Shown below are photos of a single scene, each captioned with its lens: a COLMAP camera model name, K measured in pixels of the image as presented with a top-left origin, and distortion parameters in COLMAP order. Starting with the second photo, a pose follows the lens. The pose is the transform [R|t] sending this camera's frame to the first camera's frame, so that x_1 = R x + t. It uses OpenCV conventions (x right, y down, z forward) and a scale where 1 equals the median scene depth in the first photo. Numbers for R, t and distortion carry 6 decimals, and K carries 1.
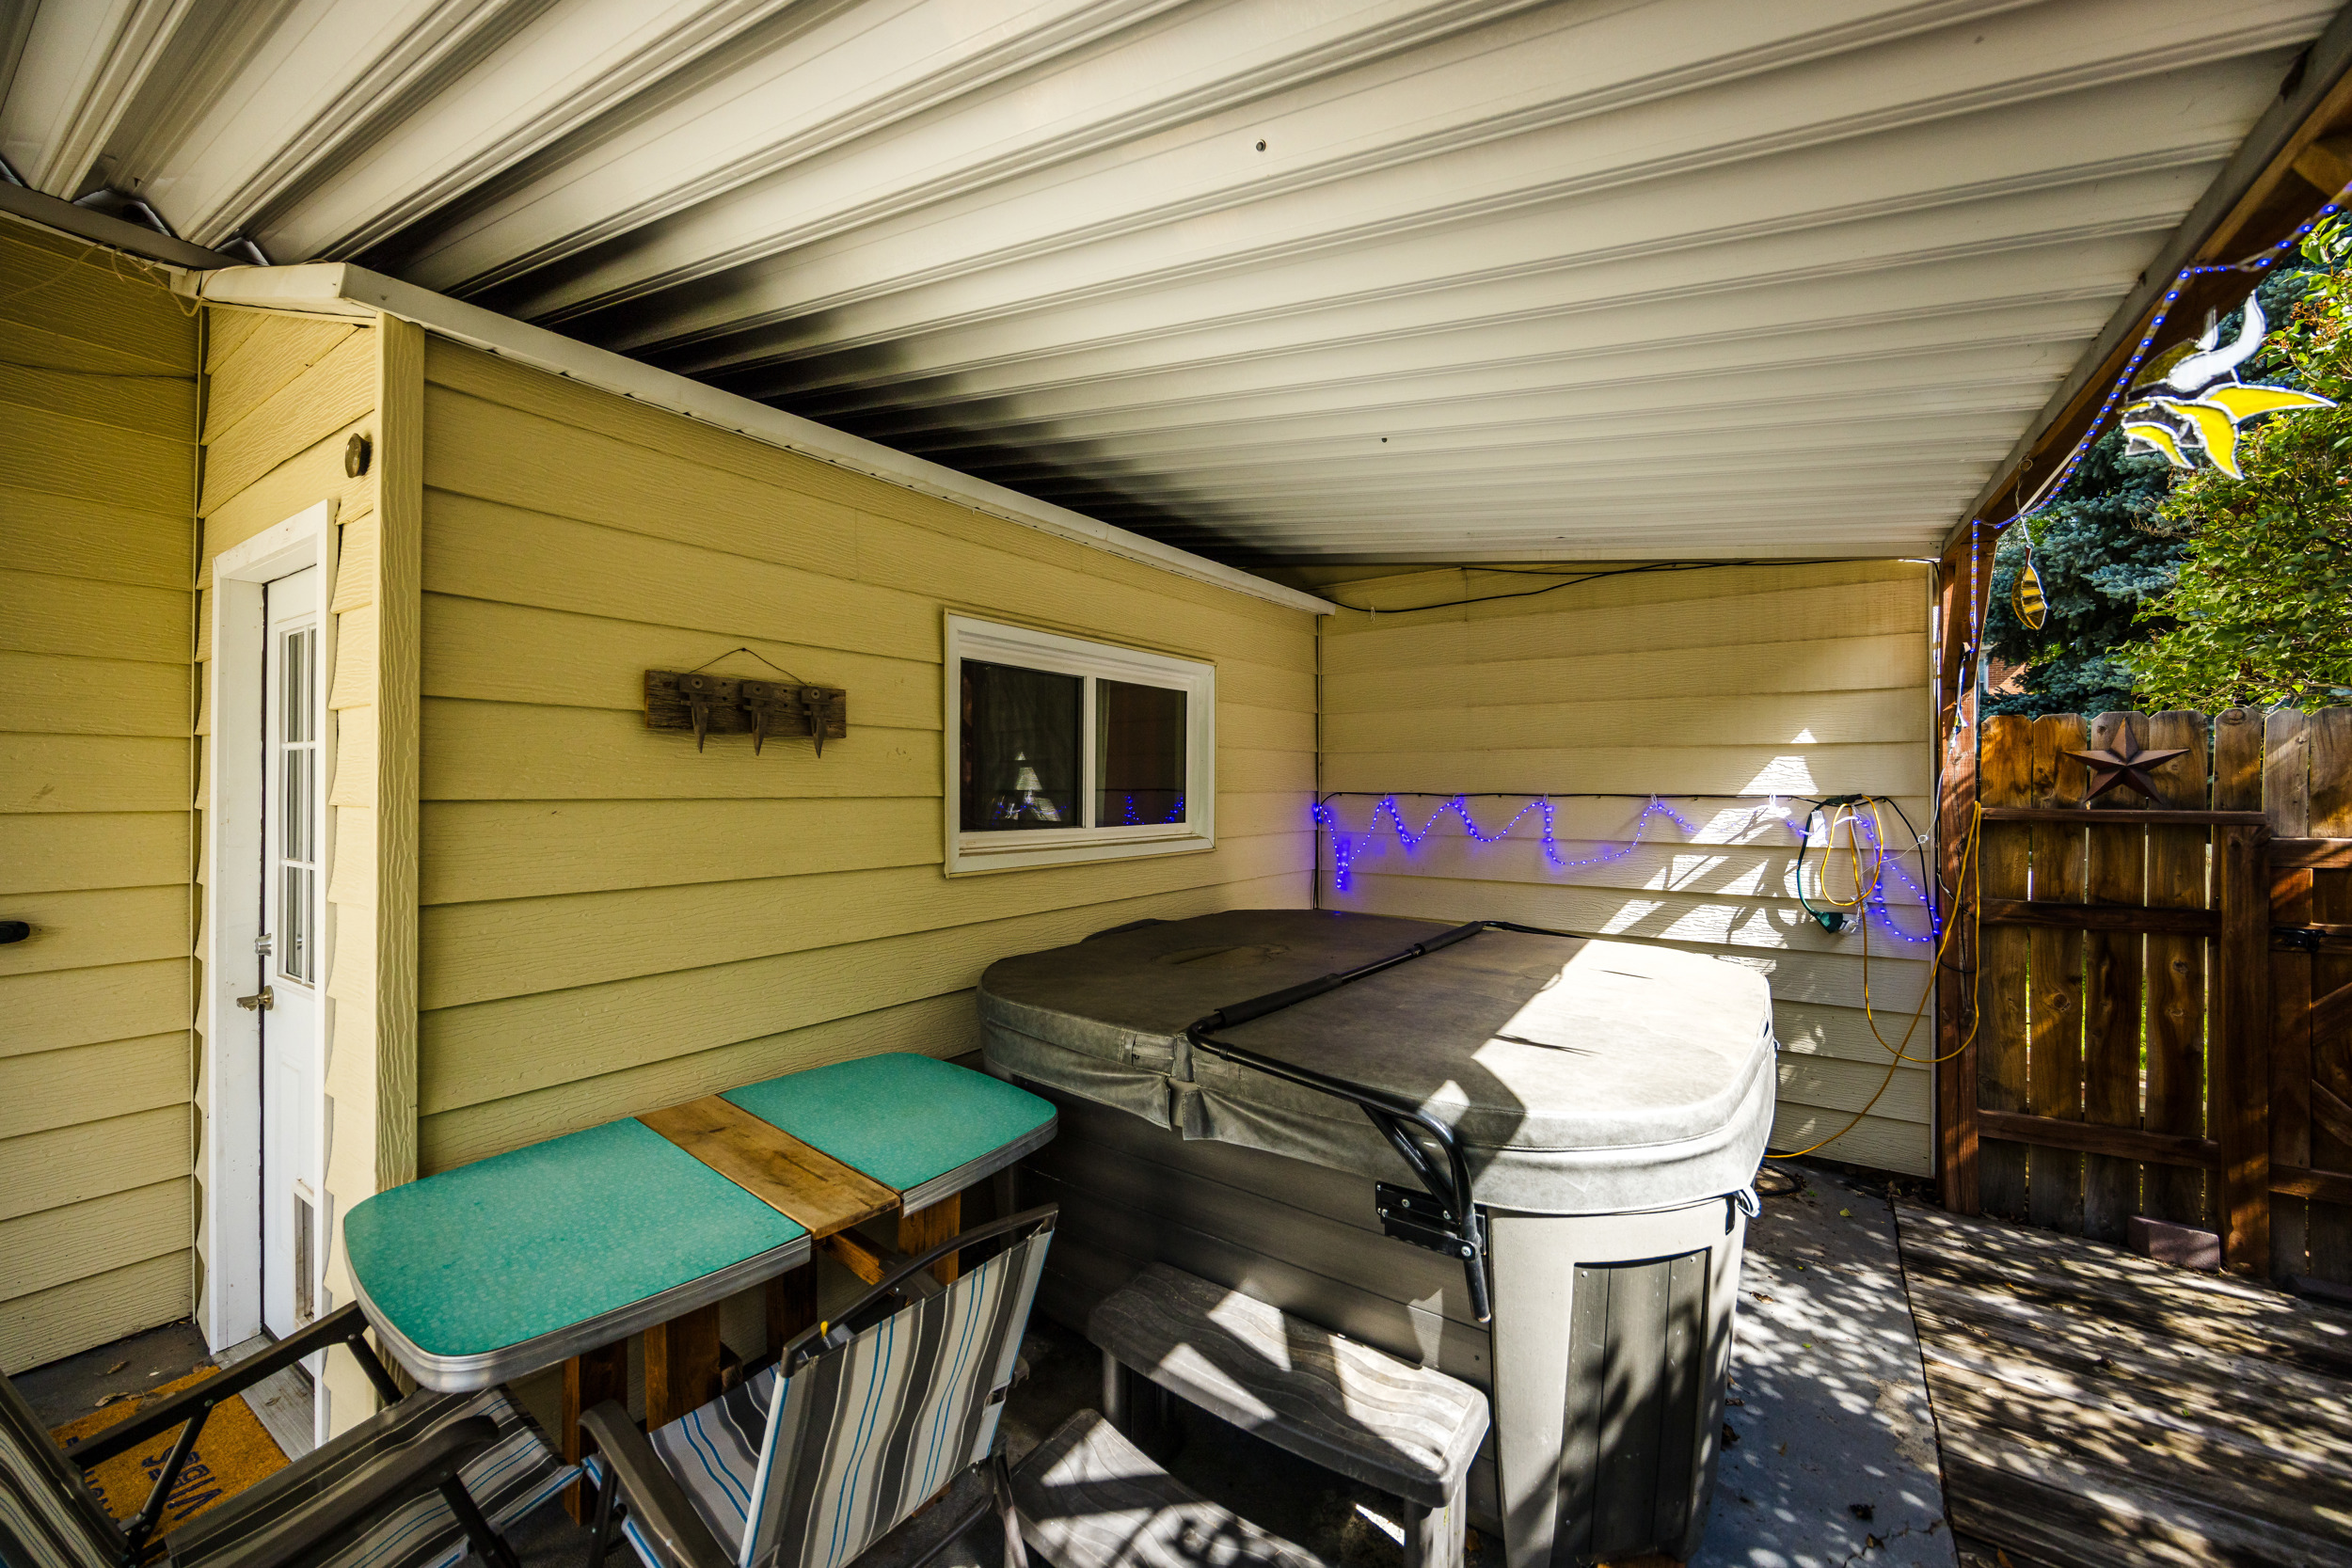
lens RADIAL K [[884.2, 0, 1180.6], [0, 884.2, 784.8], [0, 0, 1]] dist [-0.004061, 0.000368]
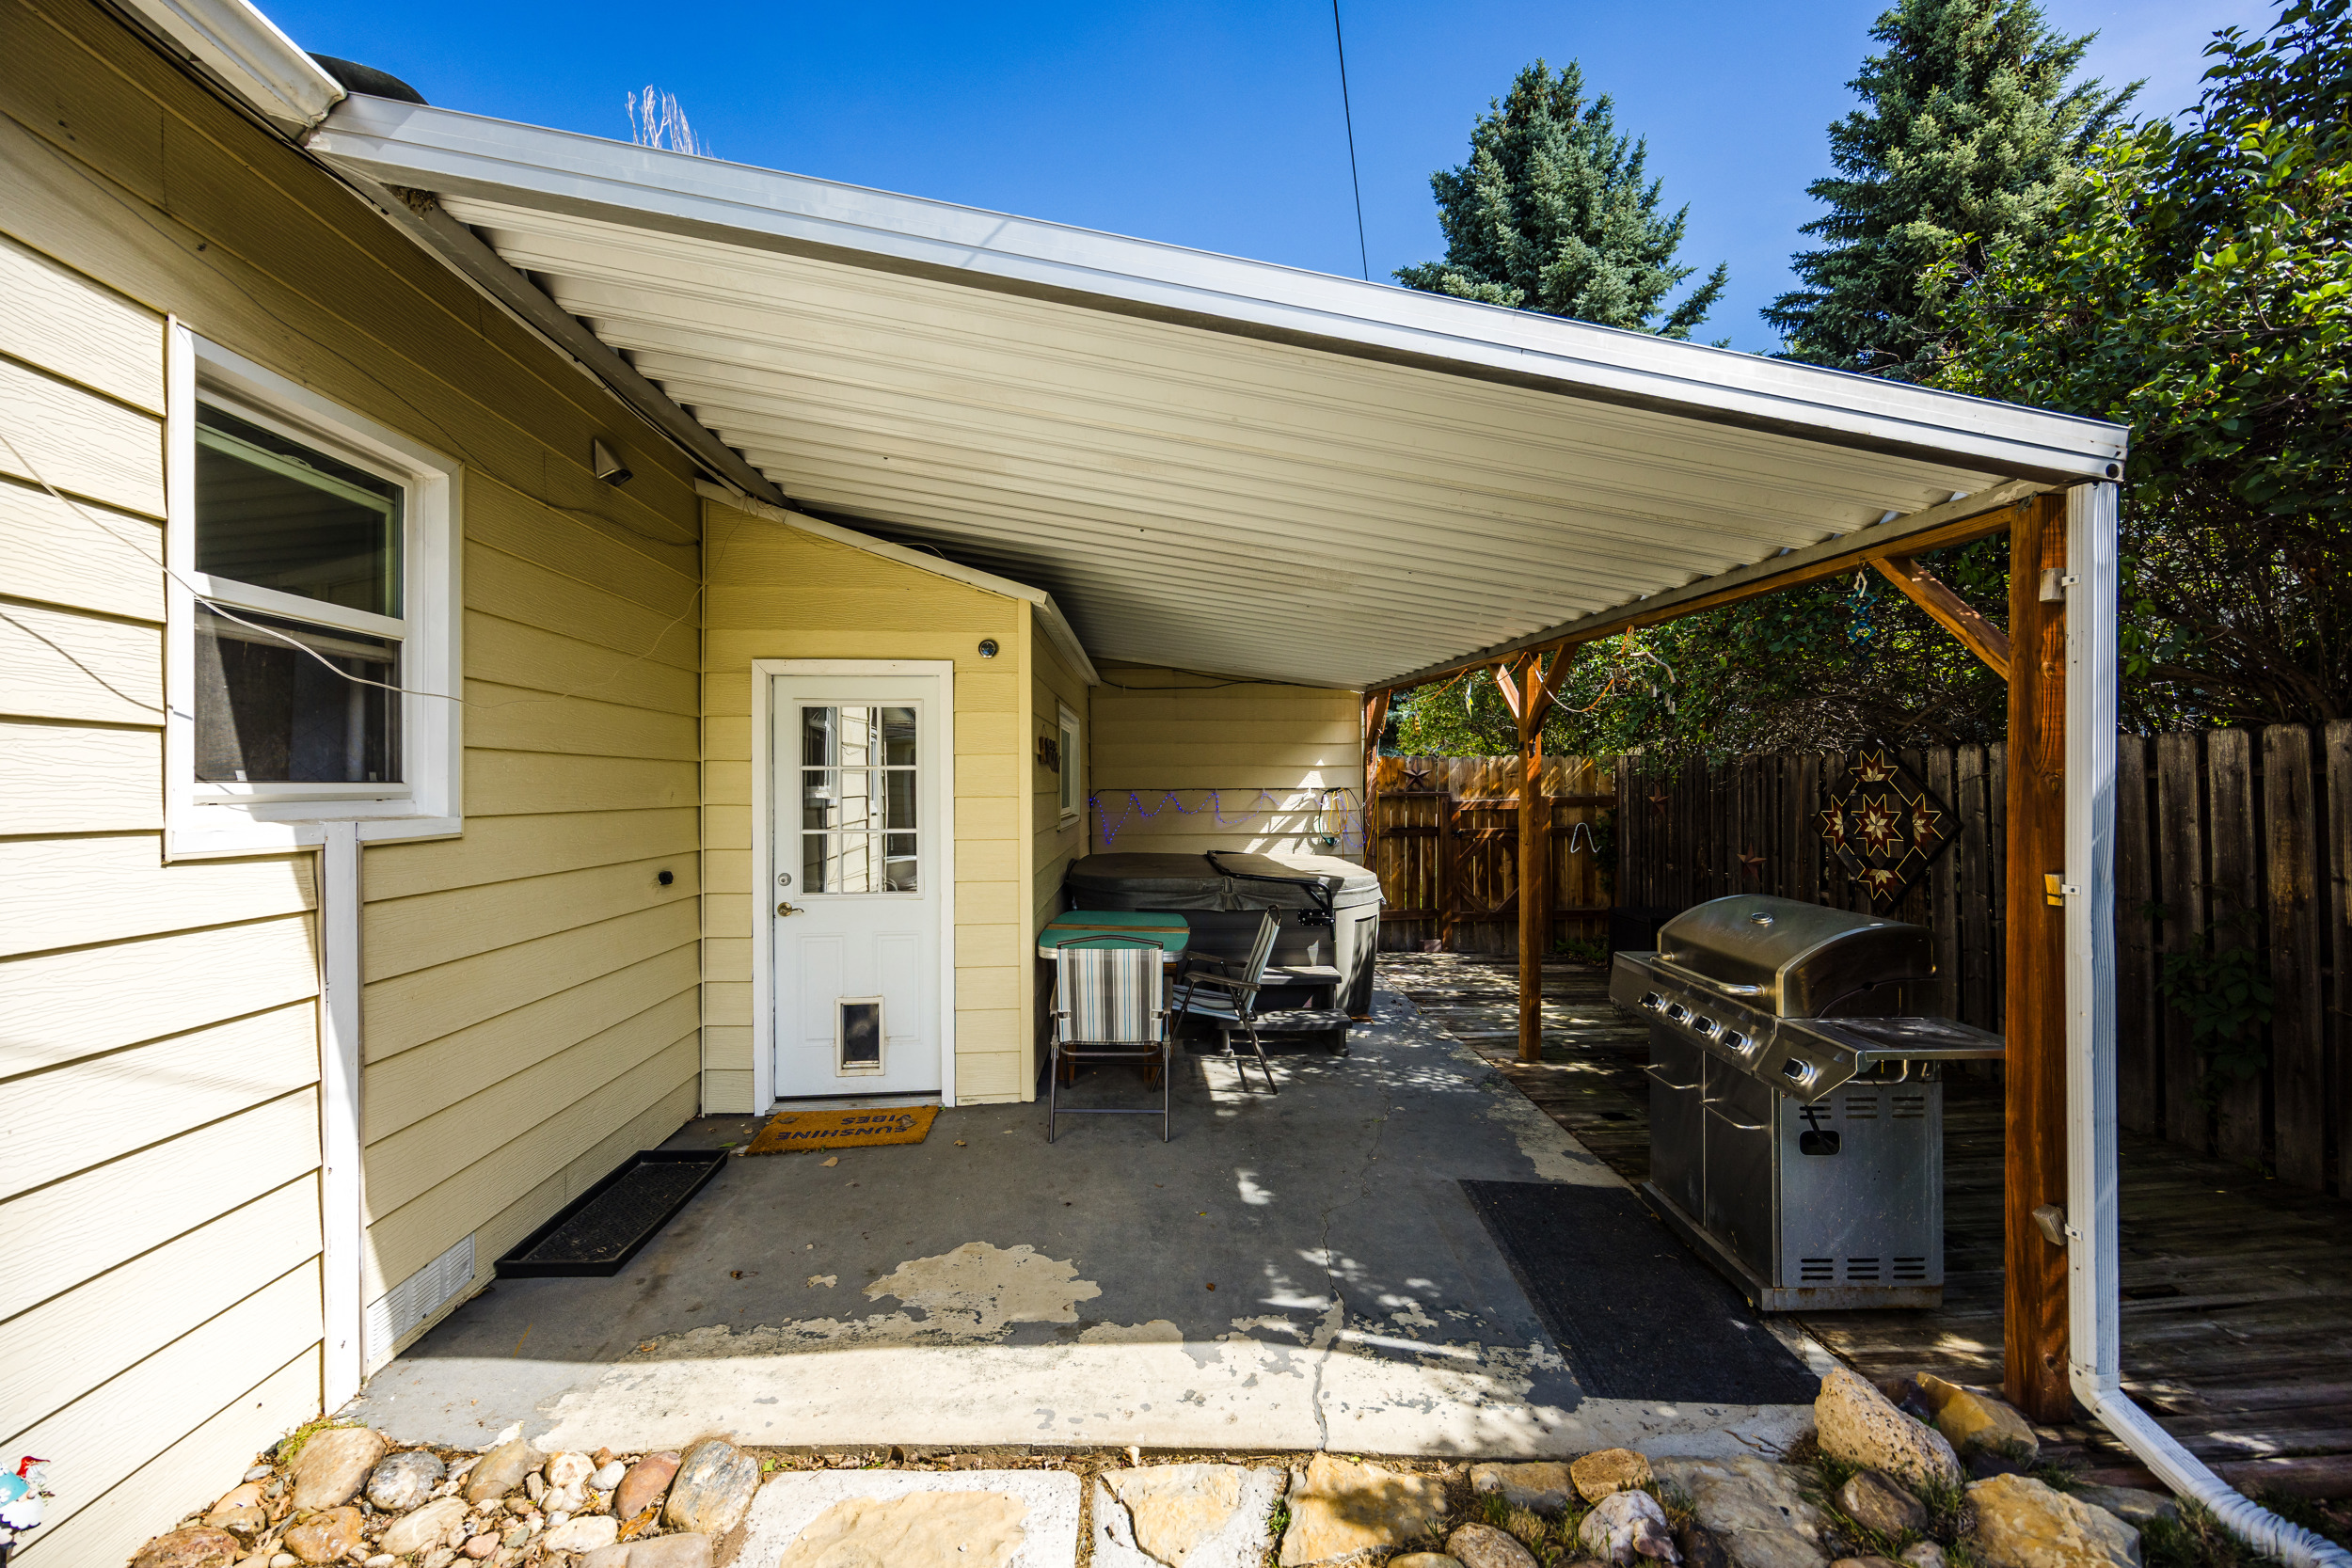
lens RADIAL K [[884.2, 0, 1172.9], [0, 884.2, 787.6], [0, 0, 1]] dist [-0.004061, 0.000368]
pose [[0.791743, -0.009059, 0.610787, -1.155866], [0.007540, 0.999959, 0.005058, -0.004538], [-0.610807, 0.000601, 0.791779, -0.684914]]
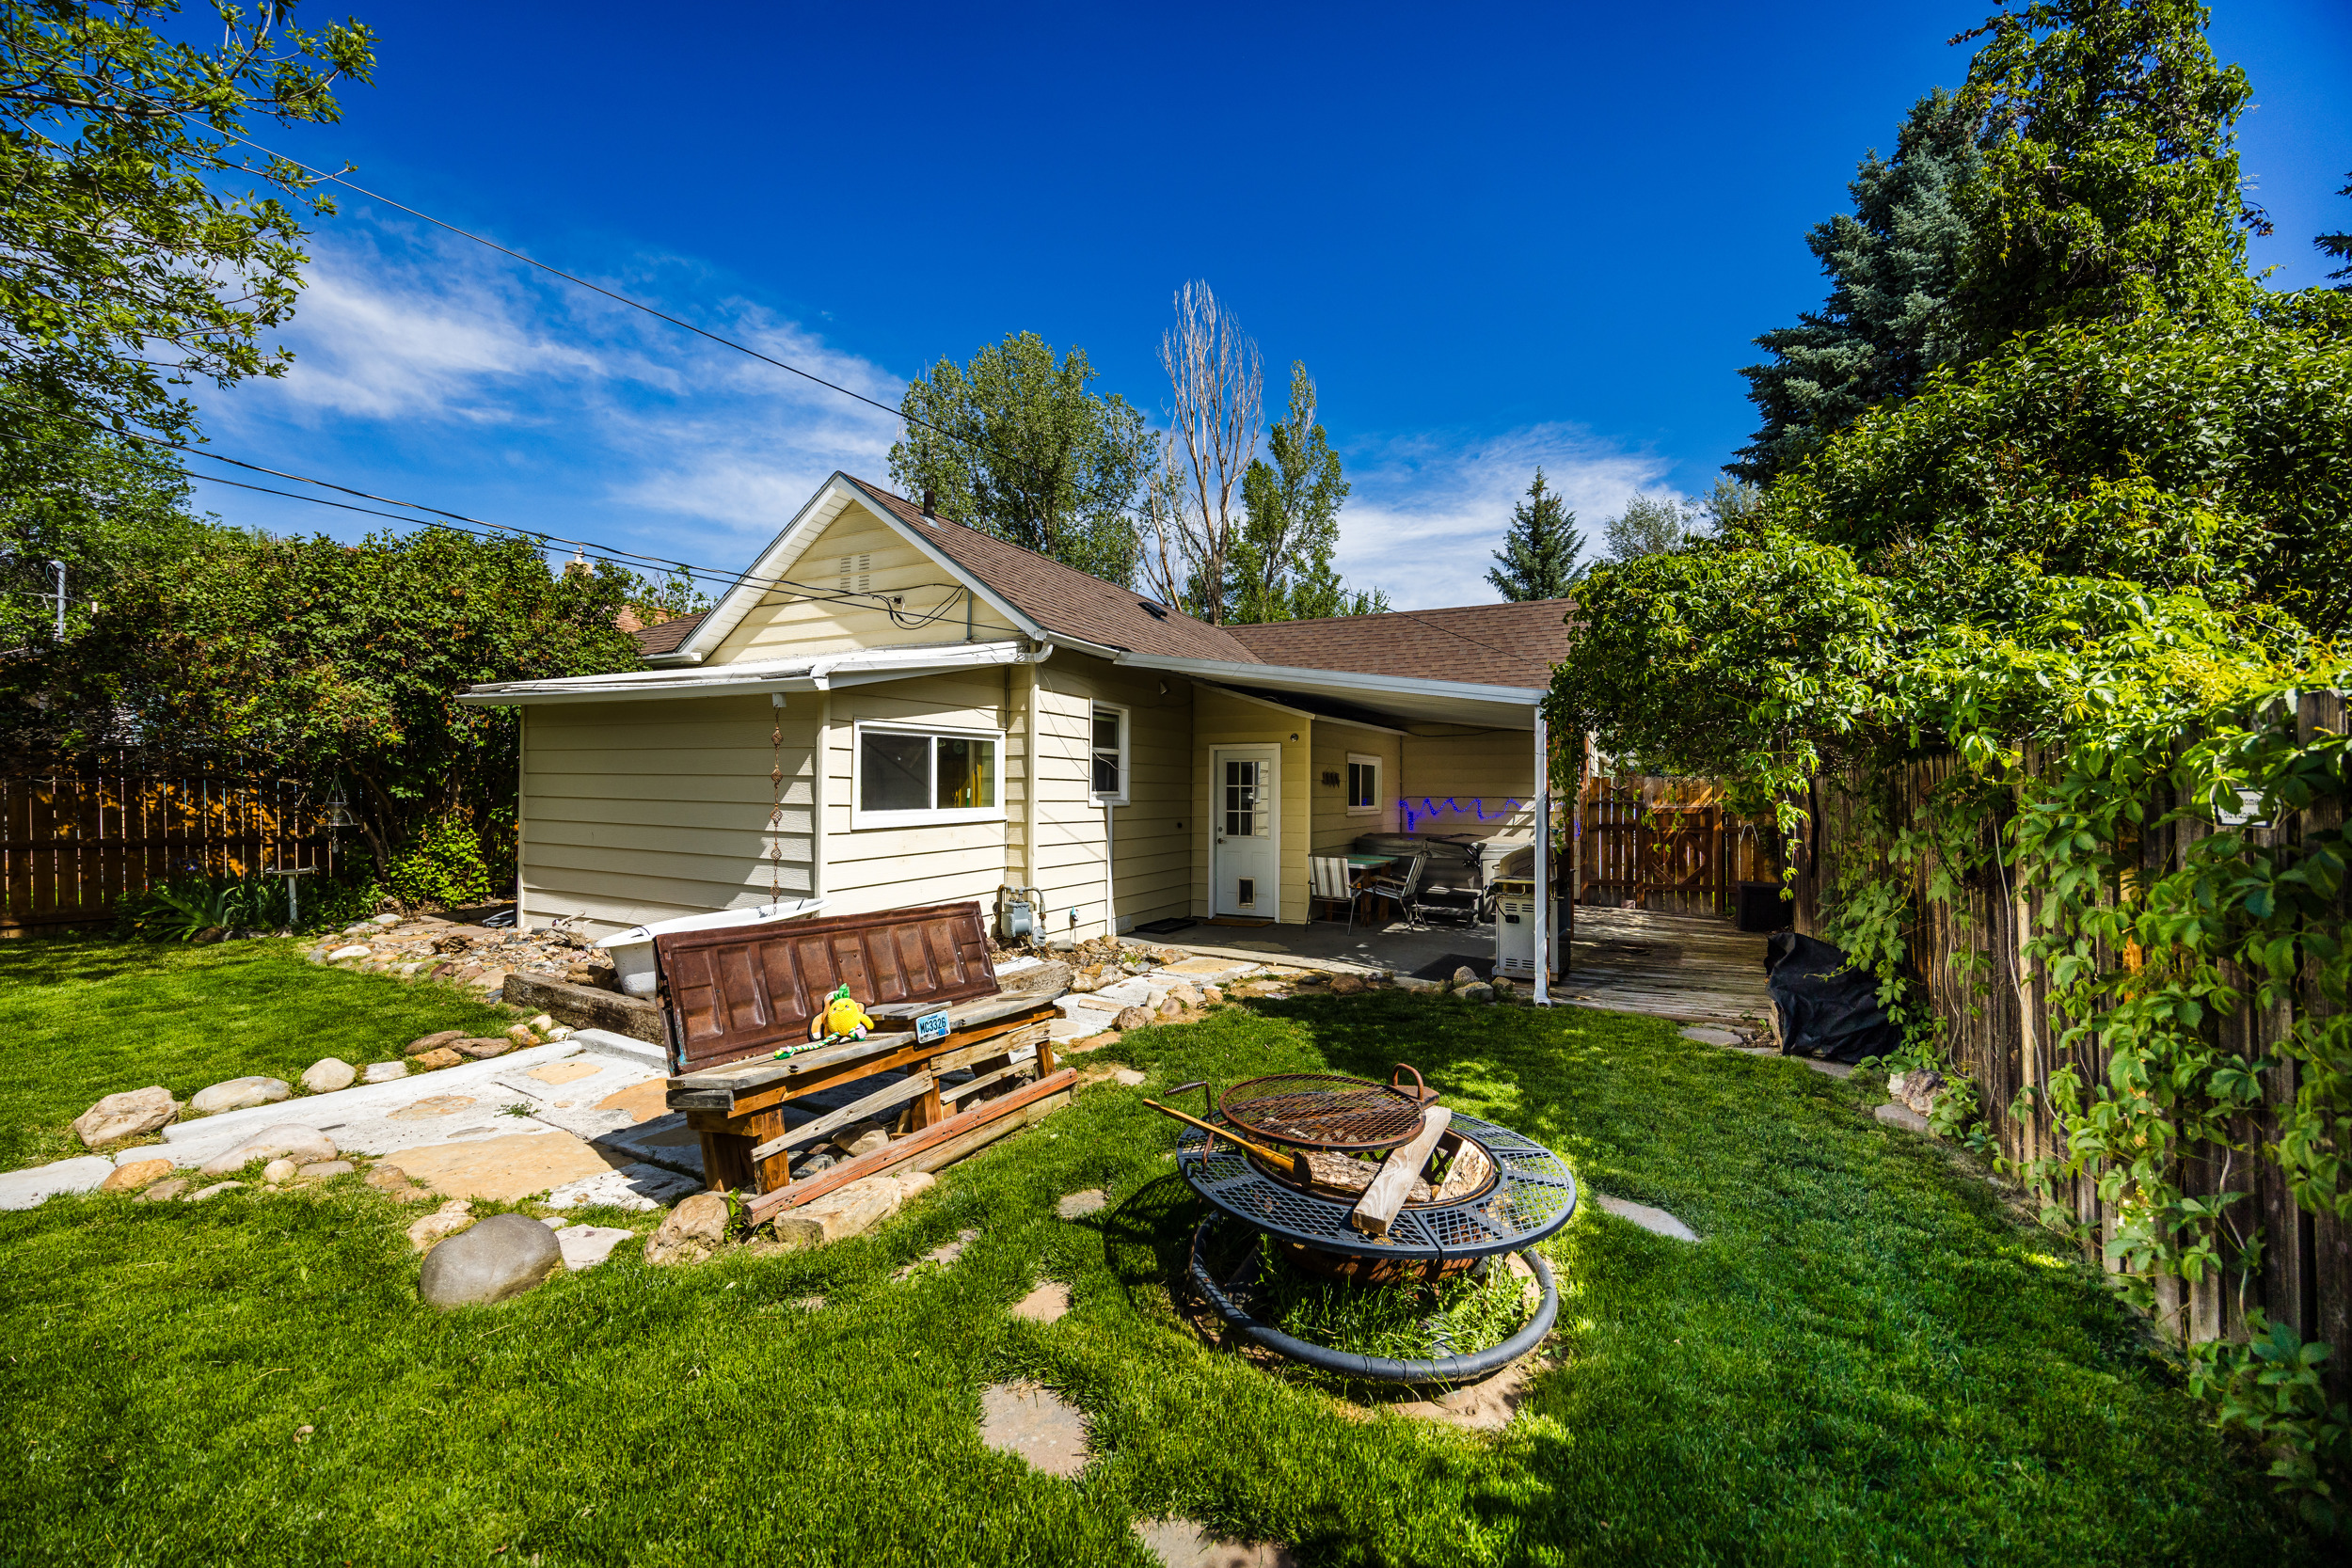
lens RADIAL K [[884.2, 0, 1177.6], [0, 884.2, 777.1], [0, 0, 1]] dist [-0.004061, 0.000368]
pose [[0.993690, 0.003568, 0.112104, -1.359693], [-0.002096, 0.999910, -0.013244, -0.019262], [-0.112141, 0.012926, 0.993608, -2.723096]]
